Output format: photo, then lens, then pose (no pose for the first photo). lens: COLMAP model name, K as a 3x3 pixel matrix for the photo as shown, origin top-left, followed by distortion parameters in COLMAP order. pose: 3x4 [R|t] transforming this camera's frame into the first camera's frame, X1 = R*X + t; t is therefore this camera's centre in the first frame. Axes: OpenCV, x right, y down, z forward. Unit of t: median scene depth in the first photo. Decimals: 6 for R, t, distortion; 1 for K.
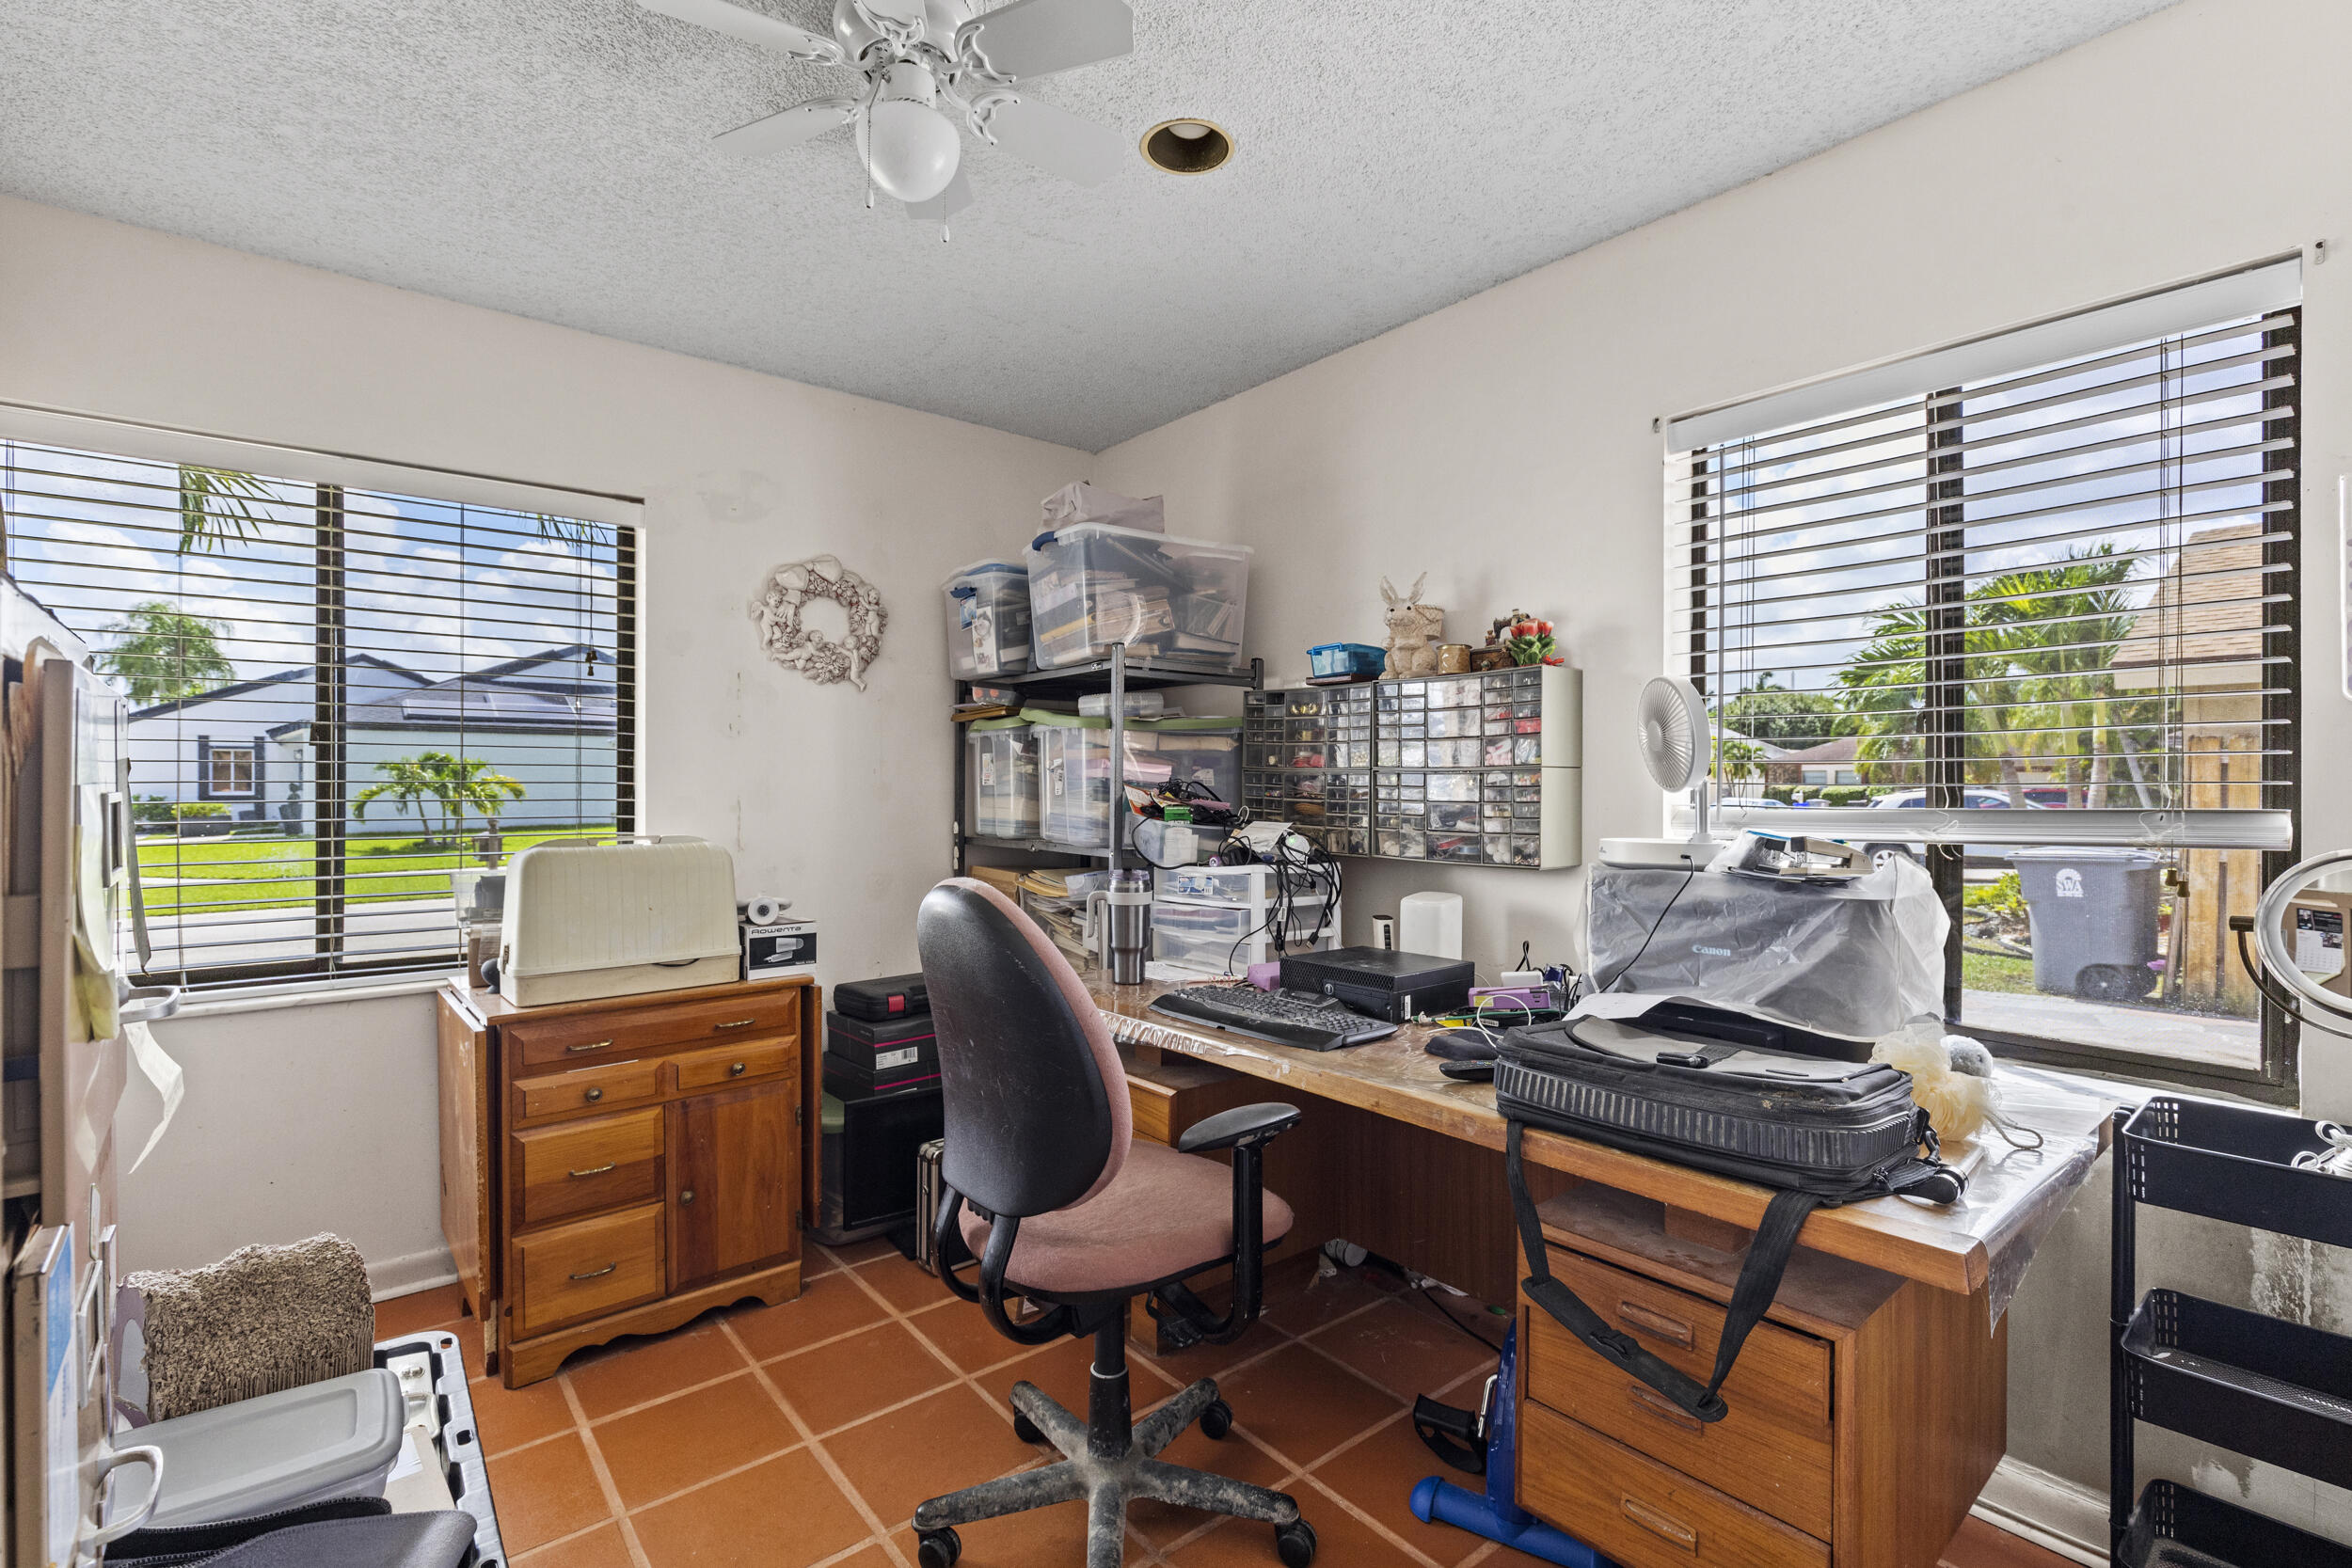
lens RADIAL K [[1068.3, 0, 1192.5], [0, 1068.3, 783.0], [0, 0, 1]] dist [-0.003298, -0.000495]
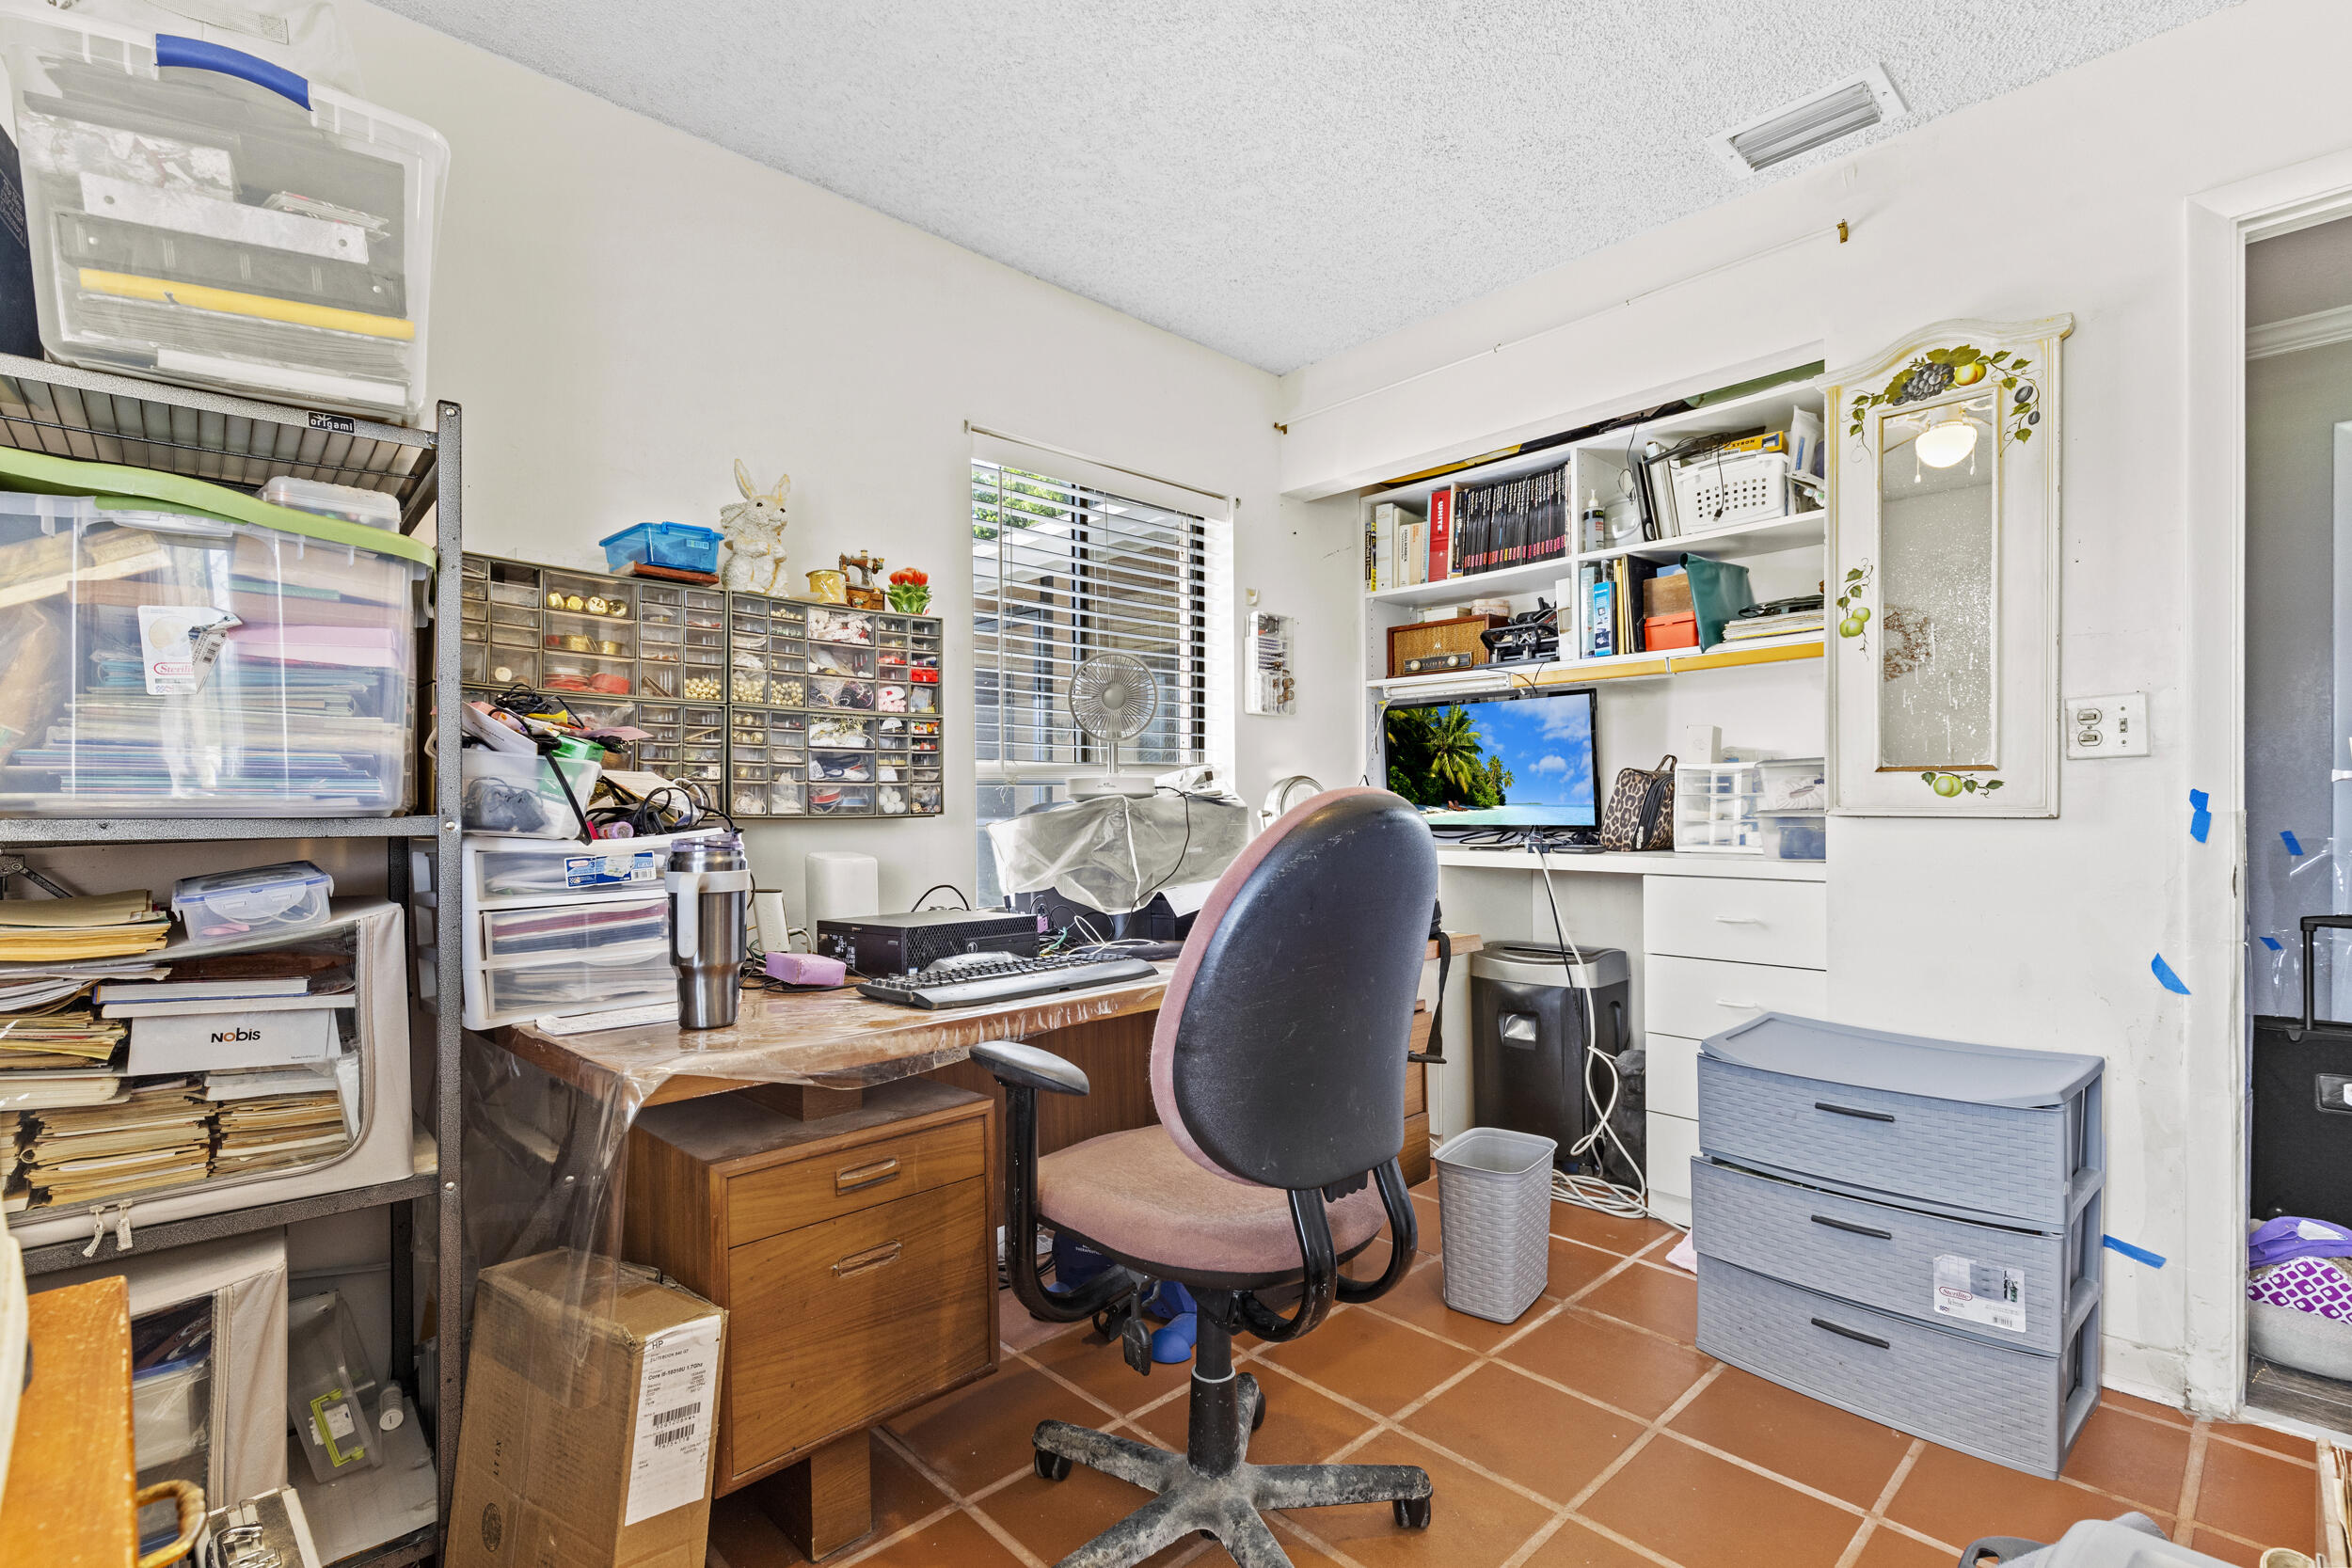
lens RADIAL K [[1068.3, 0, 1192.5], [0, 1068.3, 783.0], [0, 0, 1]] dist [-0.003298, -0.000495]
pose [[-0.073103, 0.014649, 0.997217, -0.691617], [-0.003343, 0.999883, -0.014933, 0.060510], [-0.997319, -0.004425, -0.073045, 0.793385]]
